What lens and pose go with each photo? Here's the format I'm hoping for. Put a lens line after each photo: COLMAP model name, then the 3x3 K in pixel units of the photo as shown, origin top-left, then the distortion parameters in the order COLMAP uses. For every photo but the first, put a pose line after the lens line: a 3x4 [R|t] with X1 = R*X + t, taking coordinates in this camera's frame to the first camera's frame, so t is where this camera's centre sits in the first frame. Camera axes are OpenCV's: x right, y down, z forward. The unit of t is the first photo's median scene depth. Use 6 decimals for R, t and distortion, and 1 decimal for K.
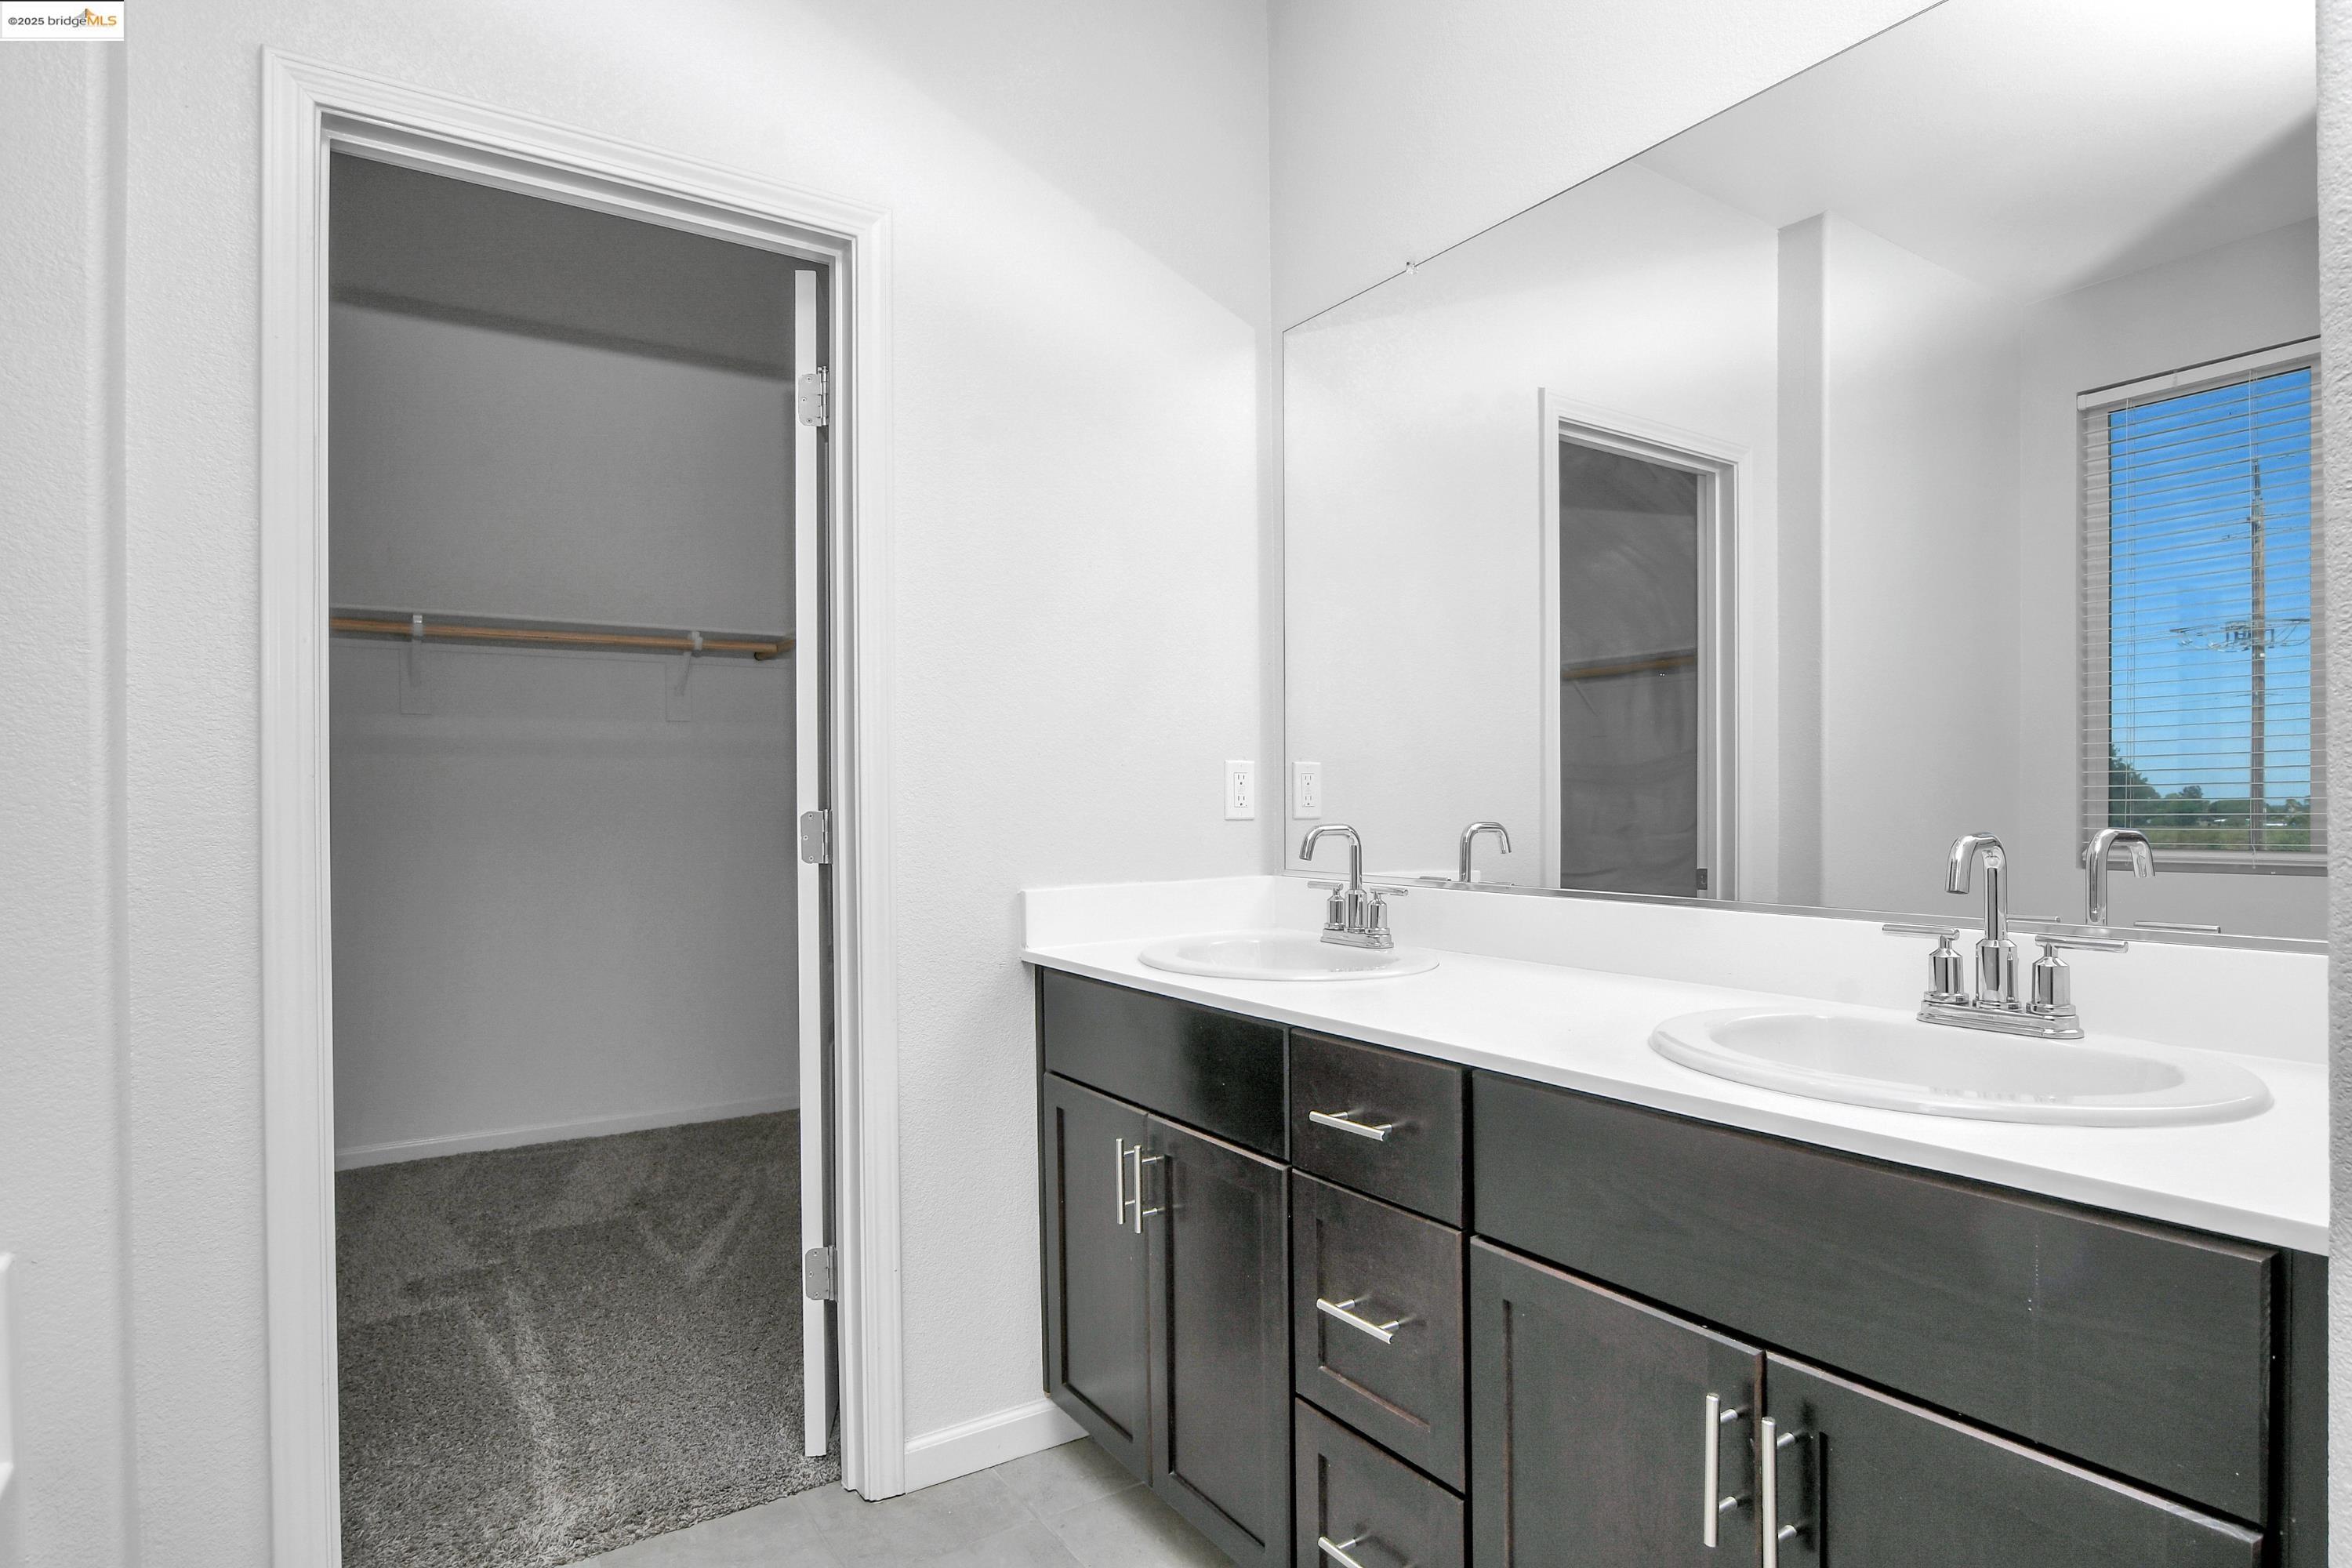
lens RADIAL K [[1278.8, 0, 1201.0], [0, 1278.8, 794.3], [0, 0, 1]] dist [0.000524, 0.000215]
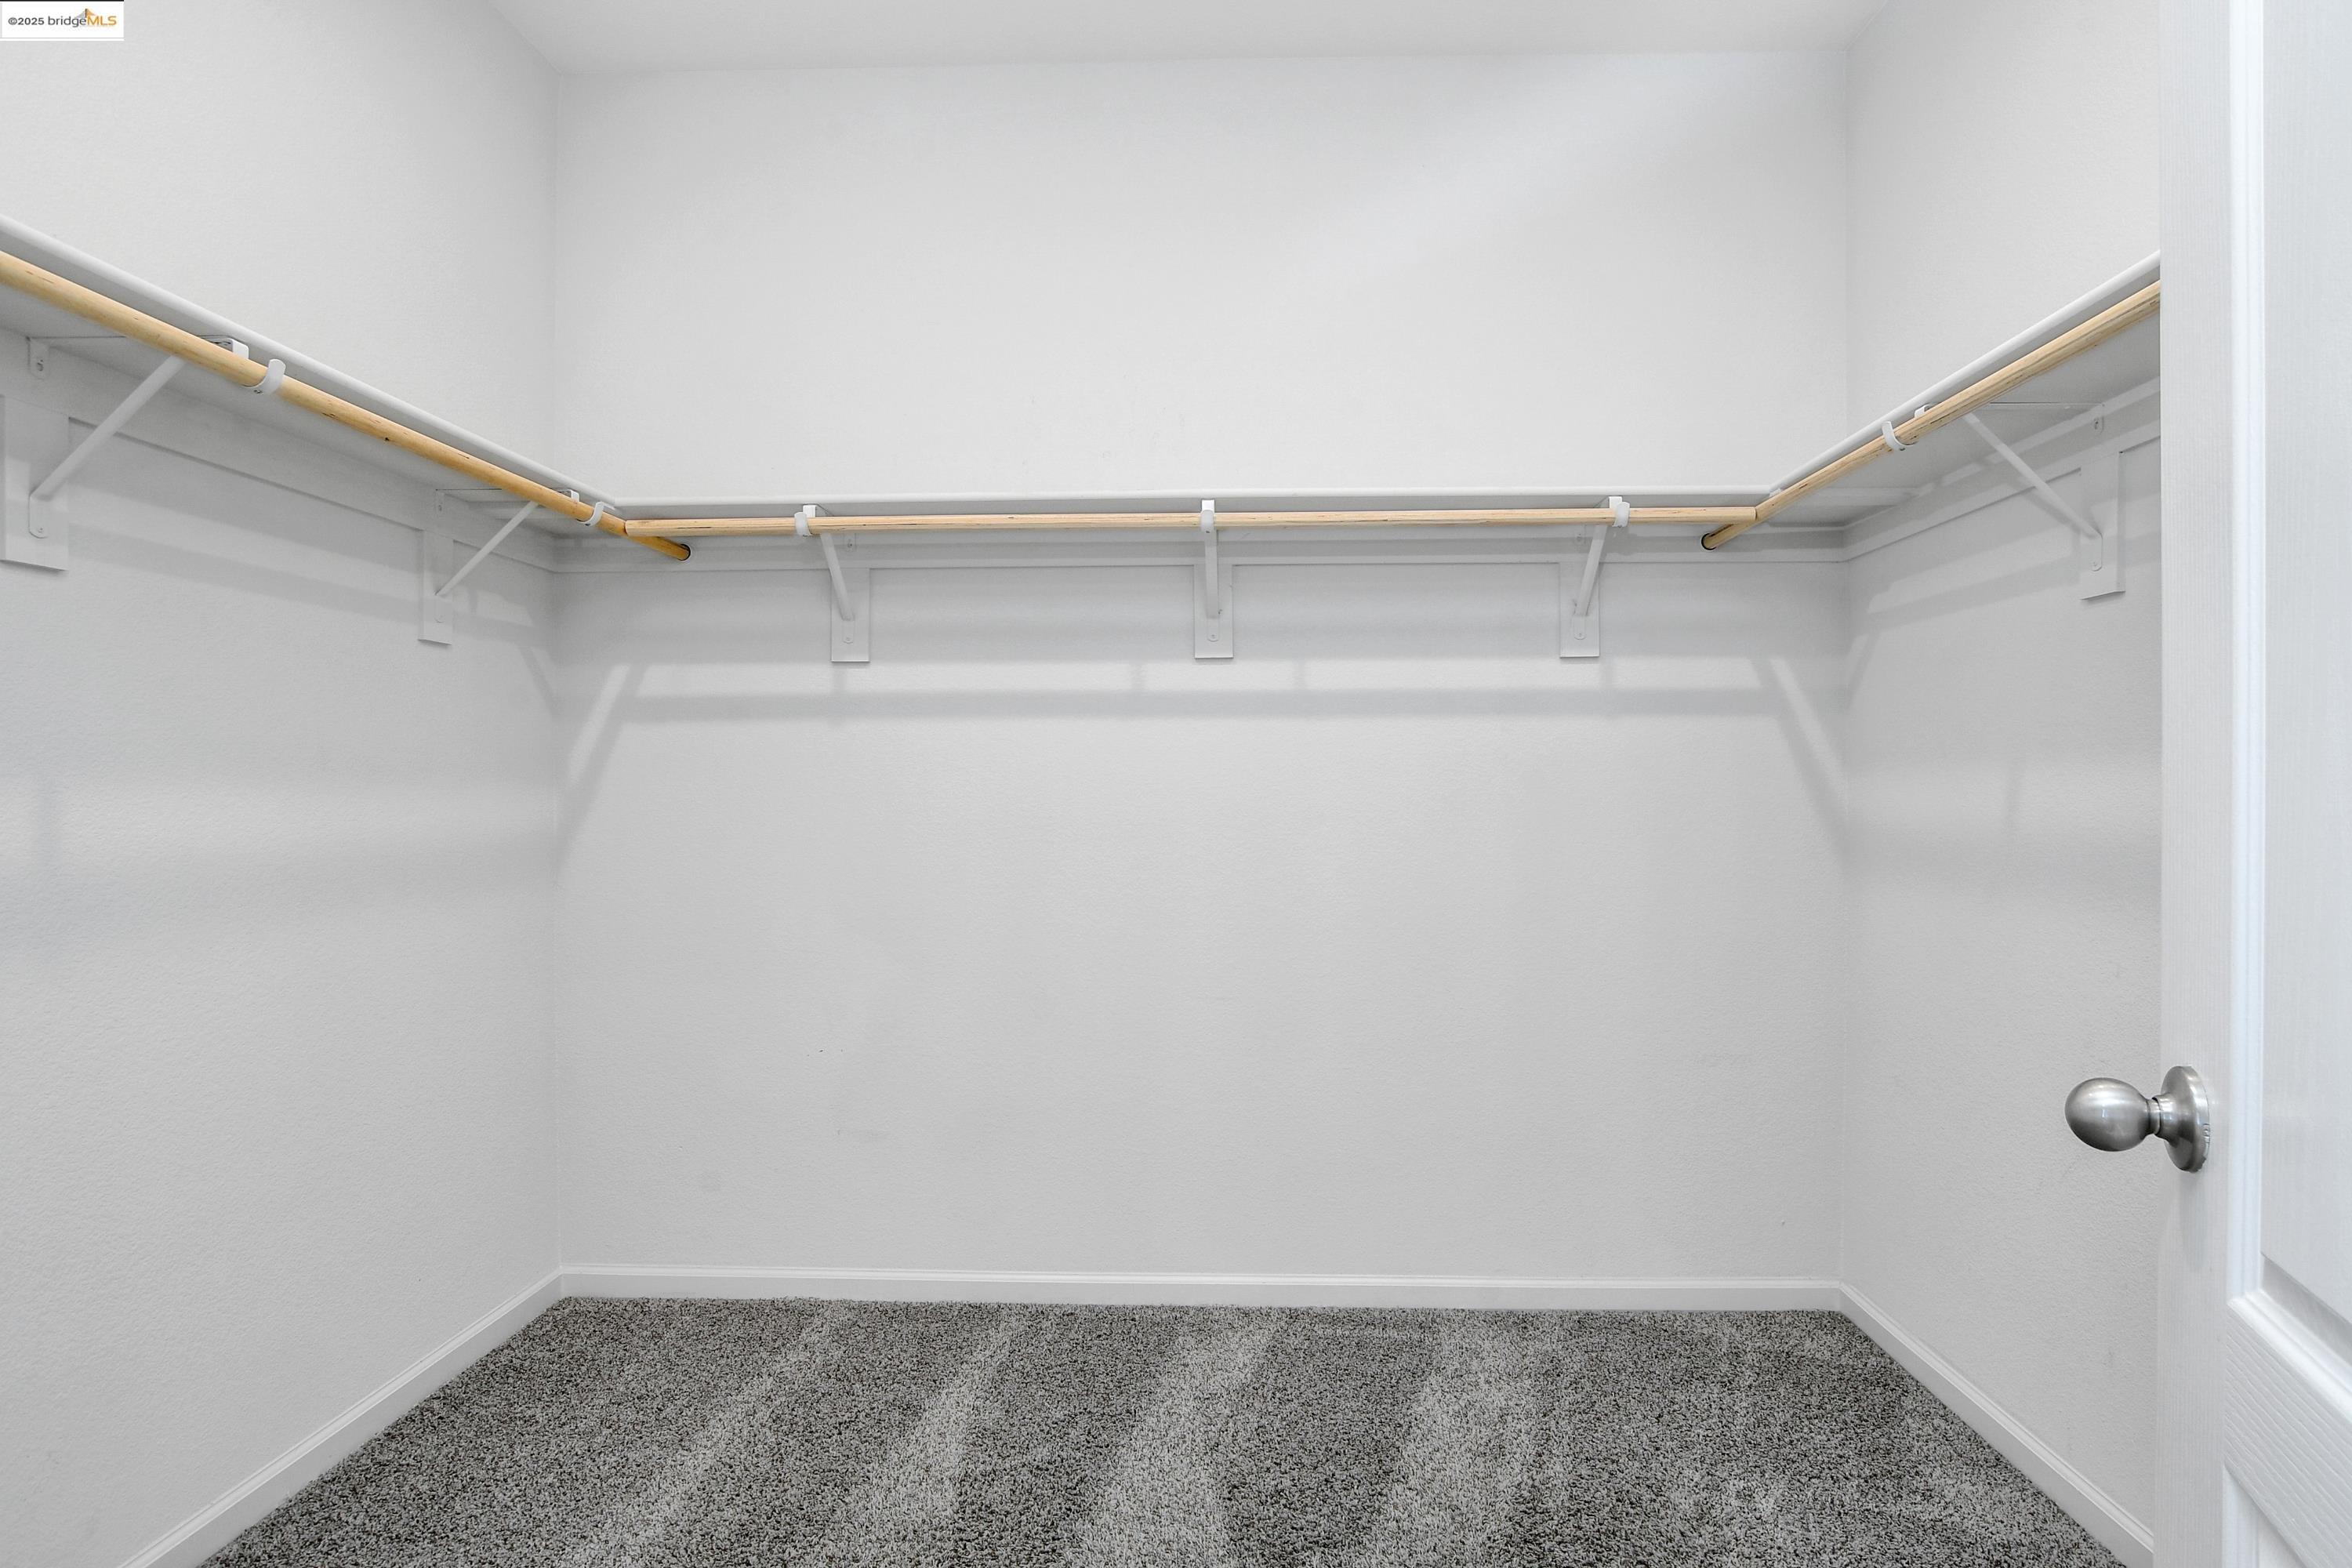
lens RADIAL K [[1278.8, 0, 1201.0], [0, 1278.8, 794.3], [0, 0, 1]] dist [0.000524, 0.000215]
pose [[0.813362, 0.010708, -0.581659, -0.216970], [-0.006984, 0.999938, 0.008642, 0.005329], [0.581715, -0.002967, 0.813387, 0.433370]]
